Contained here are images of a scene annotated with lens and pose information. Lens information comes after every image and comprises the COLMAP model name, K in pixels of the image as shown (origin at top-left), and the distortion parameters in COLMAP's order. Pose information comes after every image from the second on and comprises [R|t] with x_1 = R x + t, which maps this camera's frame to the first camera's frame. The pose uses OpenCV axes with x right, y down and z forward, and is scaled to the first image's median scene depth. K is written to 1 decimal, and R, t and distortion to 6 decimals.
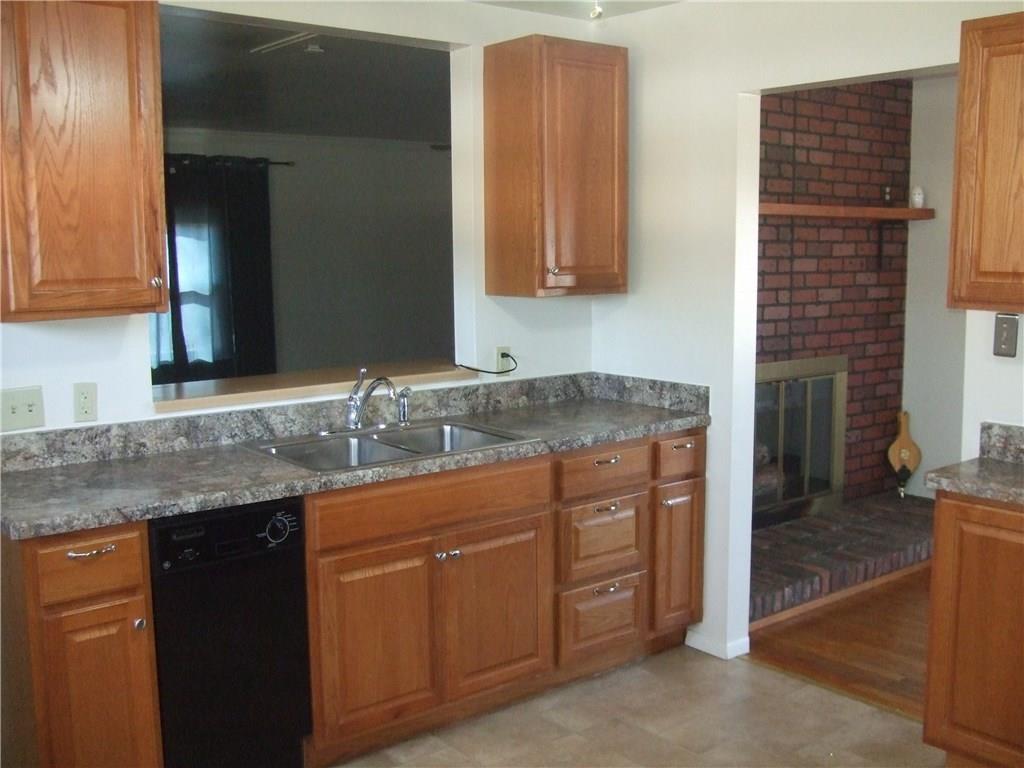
lens RADIAL K [[1074.1, 0, 512.2], [0, 1074.1, 385.4], [0, 0, 1]] dist [-0.065704, 0.000000]
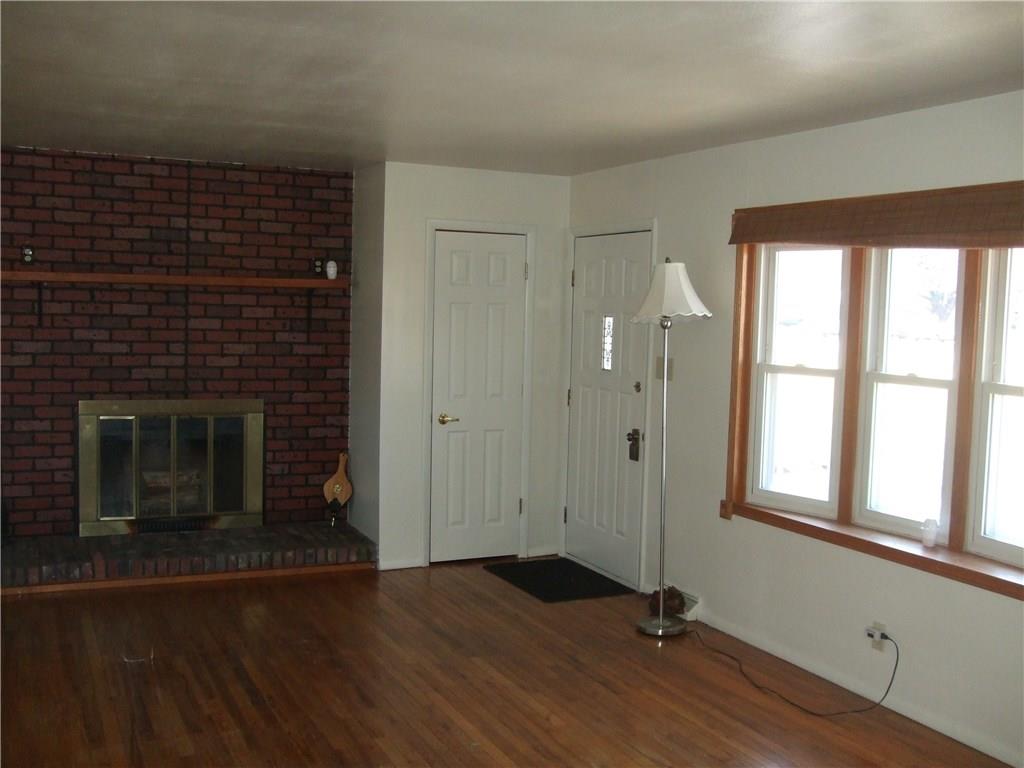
lens RADIAL K [[1074.1, 0, 512.4], [0, 1074.1, 384.2], [0, 0, 1]] dist [-0.065704, 0.000000]
pose [[0.964681, 0.052714, -0.258094, 0.933882], [-0.066830, 0.996693, -0.046224, -0.009283], [0.254804, 0.061840, 0.965013, -0.098400]]
